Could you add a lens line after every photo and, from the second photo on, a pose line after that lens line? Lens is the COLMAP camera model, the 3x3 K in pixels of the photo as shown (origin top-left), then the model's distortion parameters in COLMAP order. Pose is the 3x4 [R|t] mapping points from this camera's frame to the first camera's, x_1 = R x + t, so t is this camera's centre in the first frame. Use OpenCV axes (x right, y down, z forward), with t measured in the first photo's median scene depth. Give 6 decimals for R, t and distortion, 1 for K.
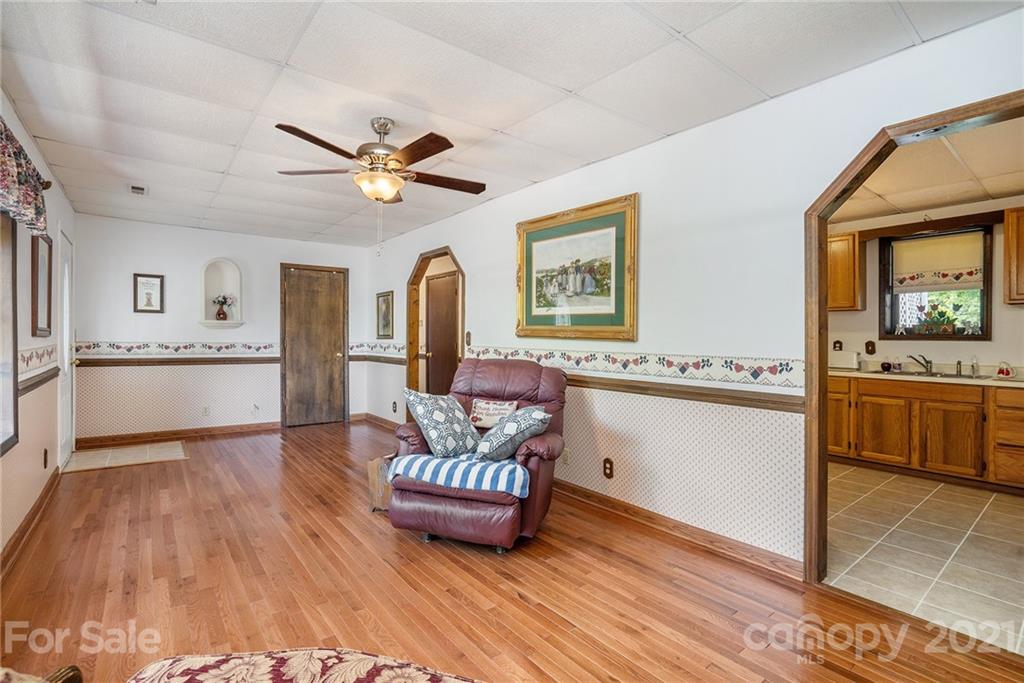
lens RADIAL K [[483.1, 0, 482.2], [0, 483.1, 334.2], [0, 0, 1]] dist [-0.009717, 0.003871]
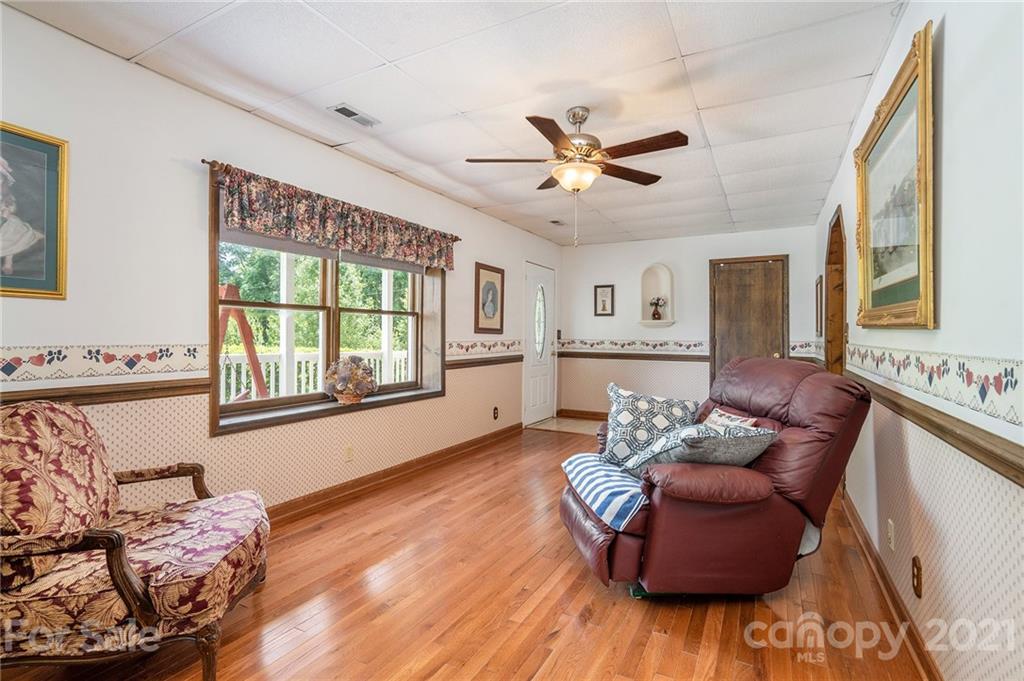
lens RADIAL K [[483.1, 0, 510.4], [0, 483.1, 337.3], [0, 0, 1]] dist [-0.009717, 0.003871]
pose [[0.445904, -0.002886, -0.895076, 0.294202], [0.002387, 0.999995, -0.002035, 0.011651], [0.895078, -0.001229, 0.445909, 0.207134]]
